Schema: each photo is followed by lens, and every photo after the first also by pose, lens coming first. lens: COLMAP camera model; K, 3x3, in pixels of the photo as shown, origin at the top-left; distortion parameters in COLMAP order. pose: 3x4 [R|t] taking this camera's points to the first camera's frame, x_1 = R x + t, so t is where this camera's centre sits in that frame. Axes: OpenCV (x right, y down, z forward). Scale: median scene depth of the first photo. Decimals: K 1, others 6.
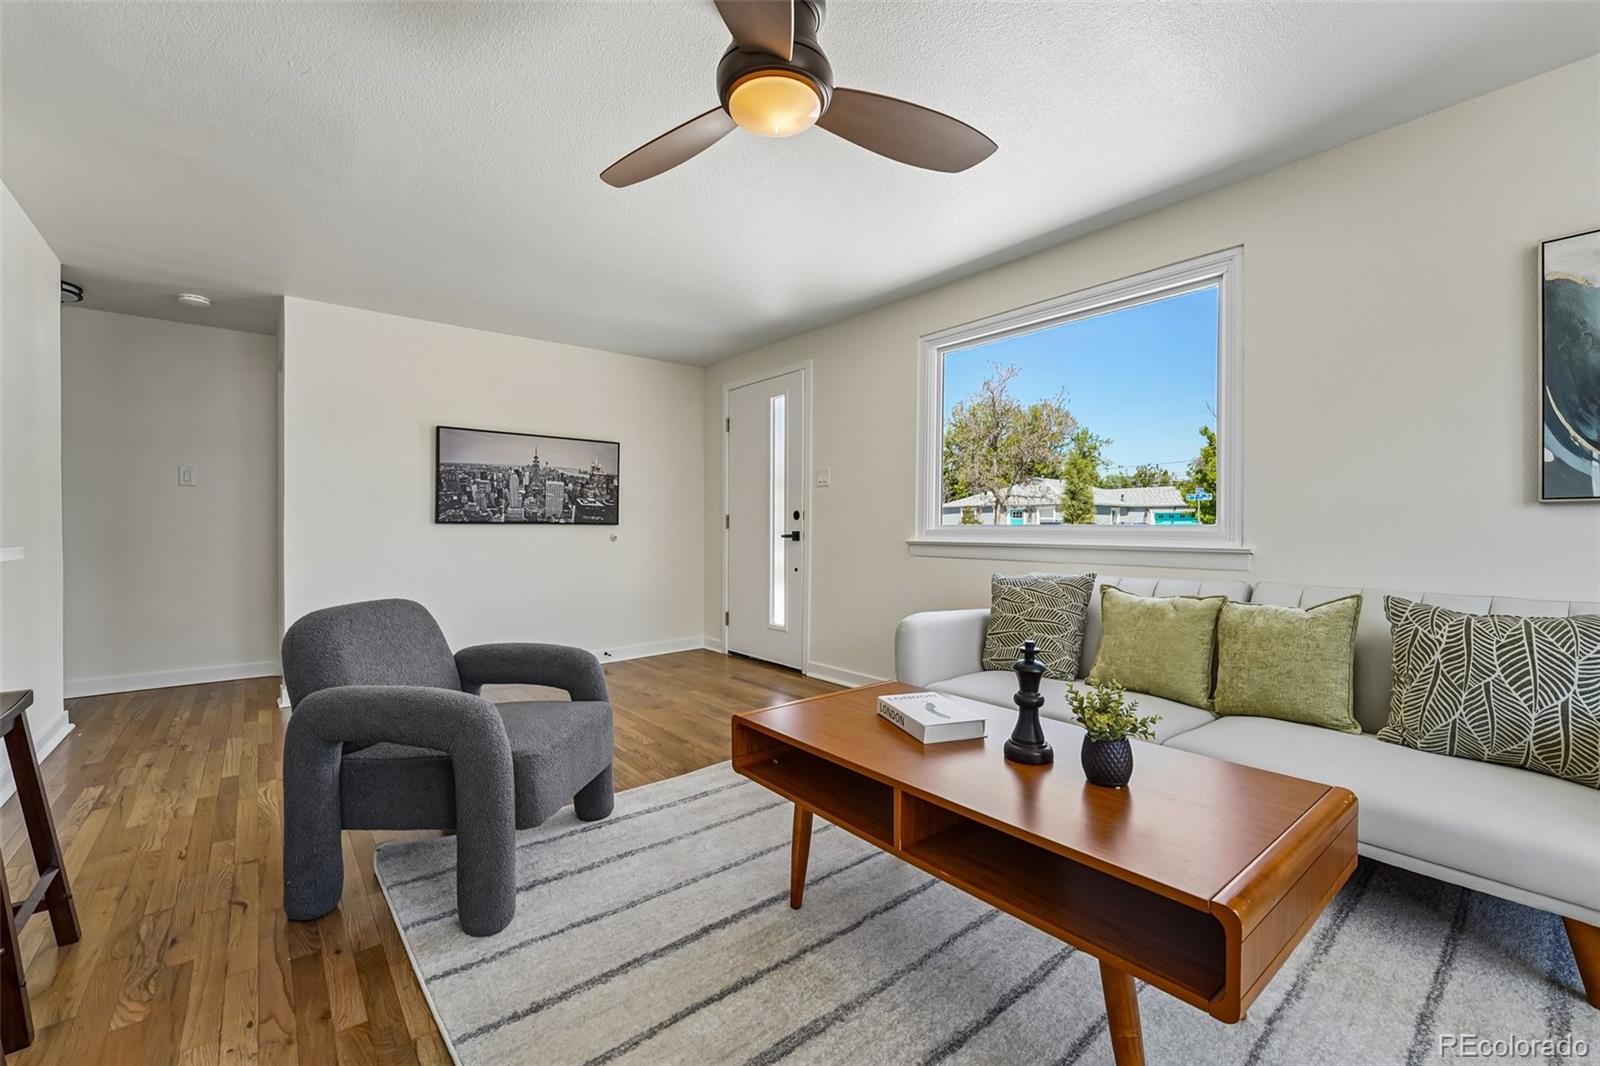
lens RADIAL K [[668.5, 0, 792.8], [0, 668.5, 525.0], [0, 0, 1]] dist [-0.021070, 0.003490]
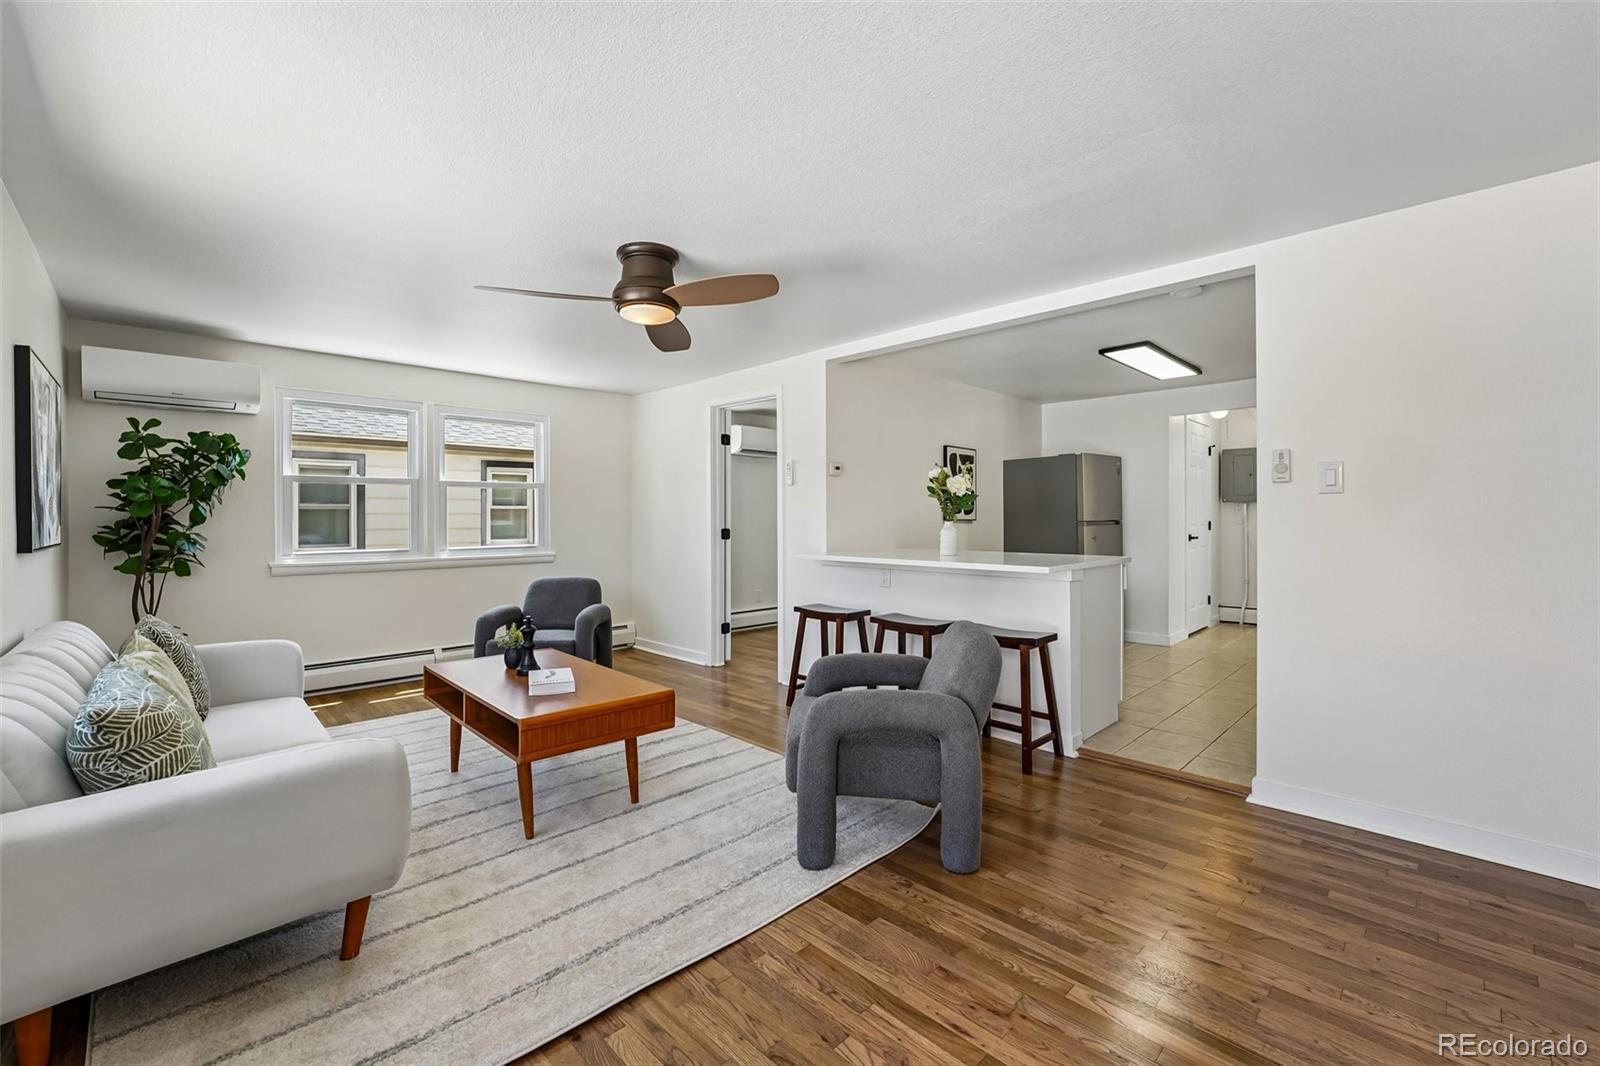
lens RADIAL K [[668.5, 0, 779.7], [0, 668.5, 508.6], [0, 0, 1]] dist [-0.021070, 0.003490]
pose [[-0.997540, 0.004508, -0.069951, -0.112554], [0.005581, 0.999869, -0.015163, -0.052272], [0.069873, -0.015517, -0.997435, 1.321794]]
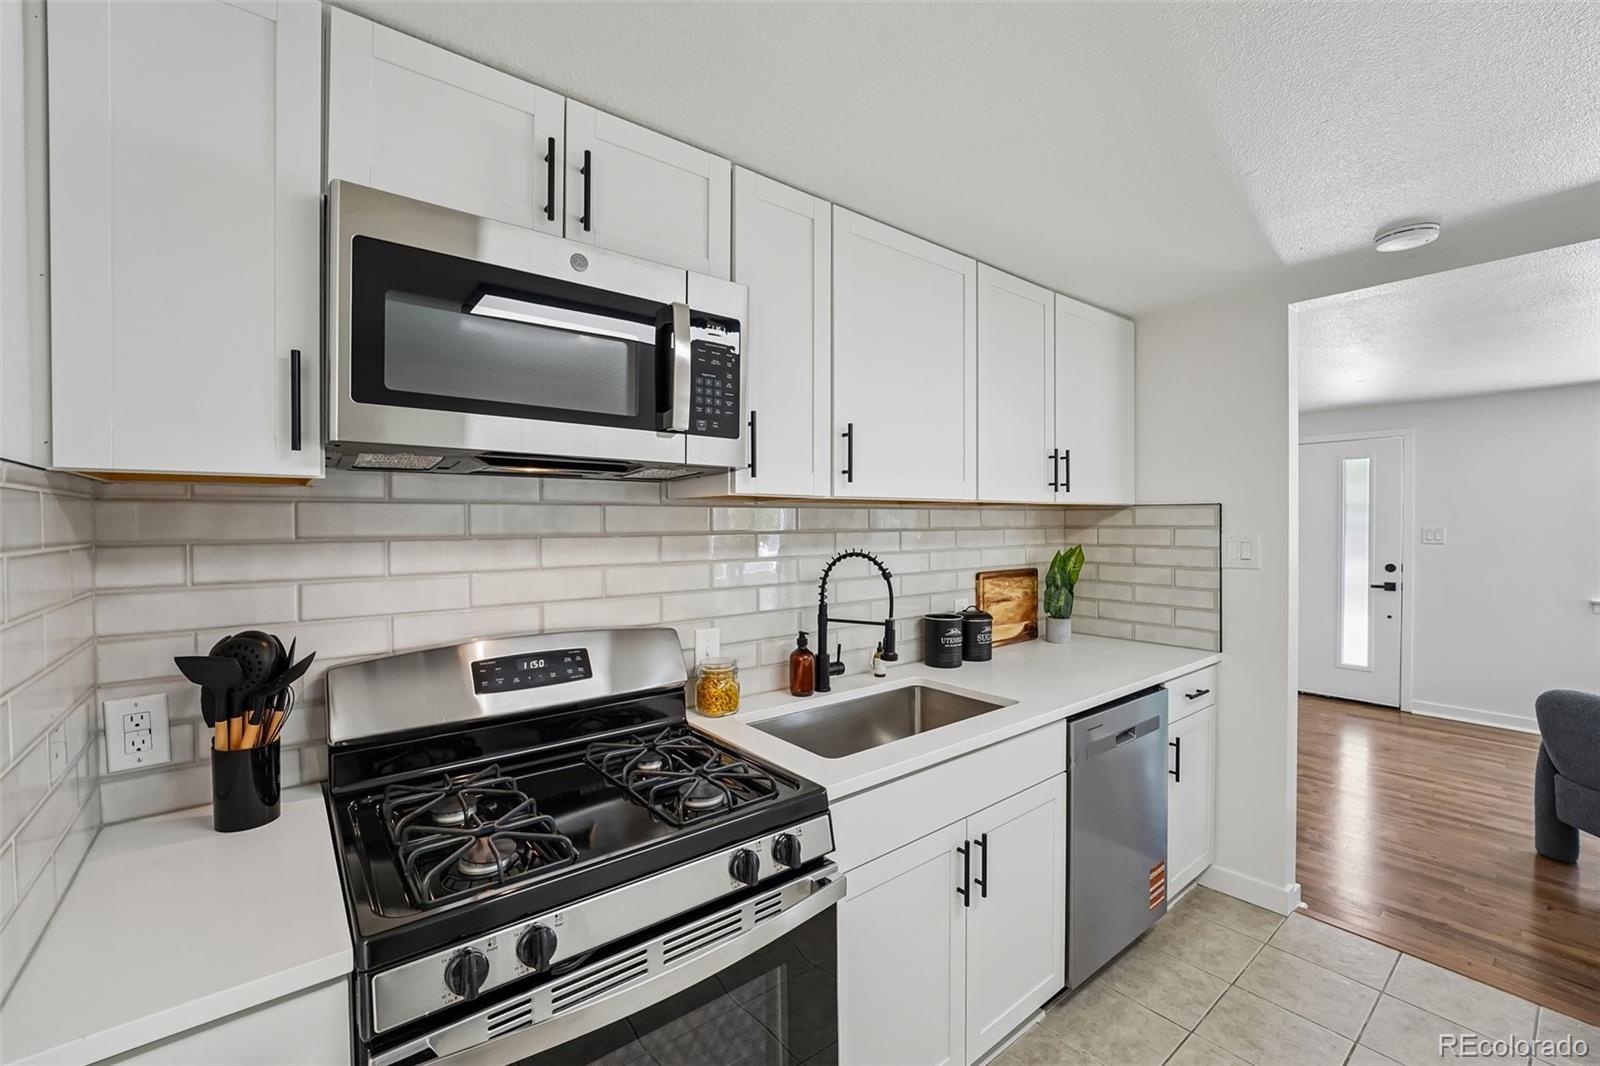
lens RADIAL K [[668.5, 0, 791.3], [0, 668.5, 529.8], [0, 0, 1]] dist [-0.021070, 0.003490]
pose [[0.999758, -0.004581, -0.021531, -1.275776], [0.004985, 0.999812, 0.018751, -0.136926], [0.021441, -0.018853, 0.999592, -0.151395]]
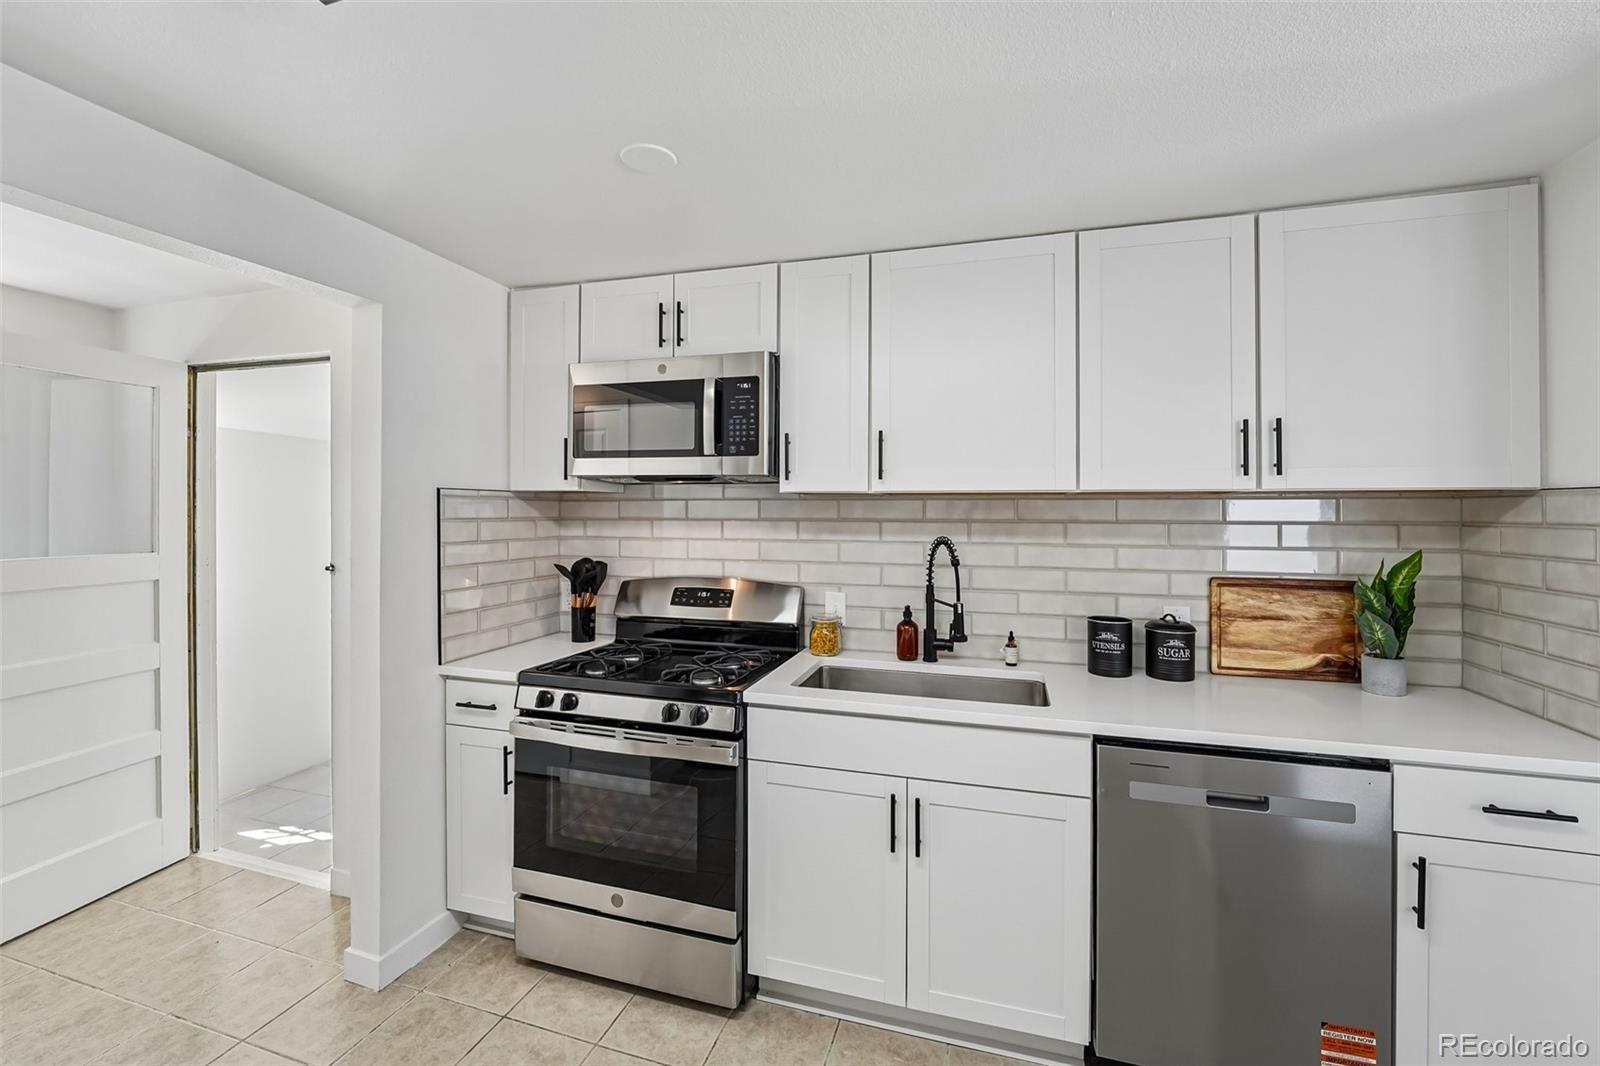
lens RADIAL K [[668.5, 0, 795.6], [0, 668.5, 508.0], [0, 0, 1]] dist [-0.021070, 0.003490]
pose [[0.545413, -0.002887, -0.838162, -0.775669], [0.001715, 0.999996, -0.002328, -0.135823], [0.838165, -0.000168, 0.545416, -0.042493]]
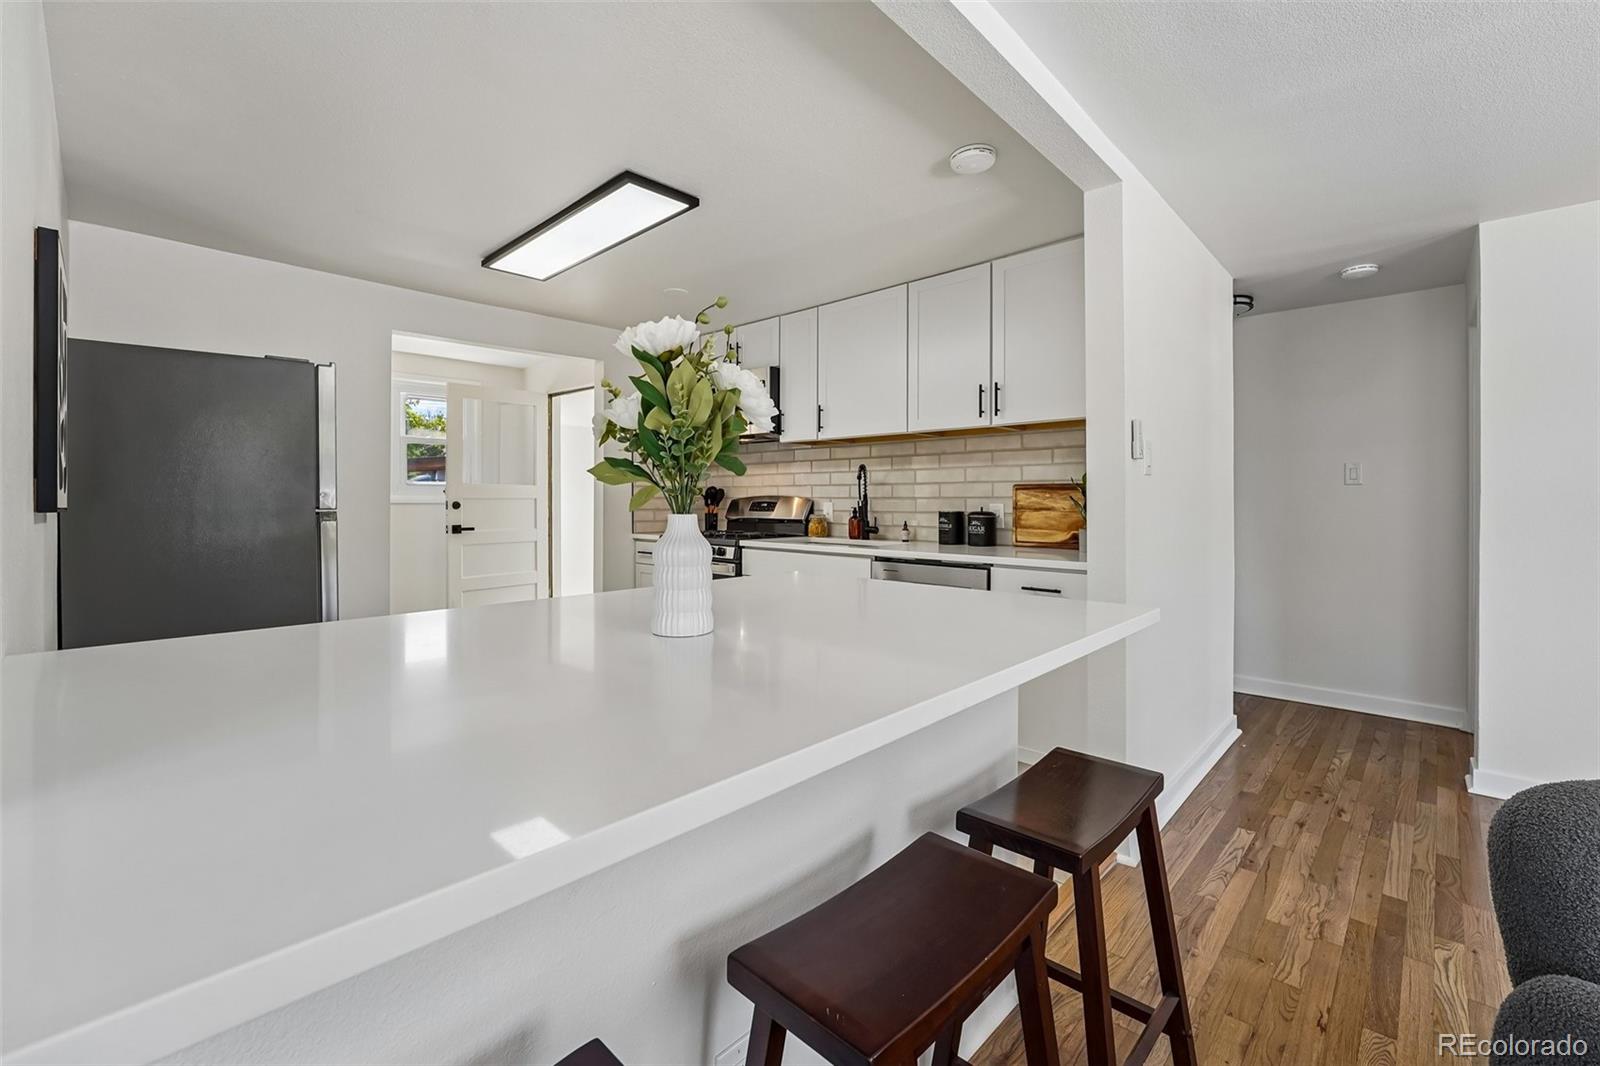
lens RADIAL K [[668.5, 0, 796.6], [0, 668.5, 506.8], [0, 0, 1]] dist [-0.021070, 0.003490]
pose [[0.117542, 0.011197, -0.993005, -0.155421], [0.003983, 0.999923, 0.011747, -0.053205], [0.993060, -0.005336, 0.117489, 0.185424]]
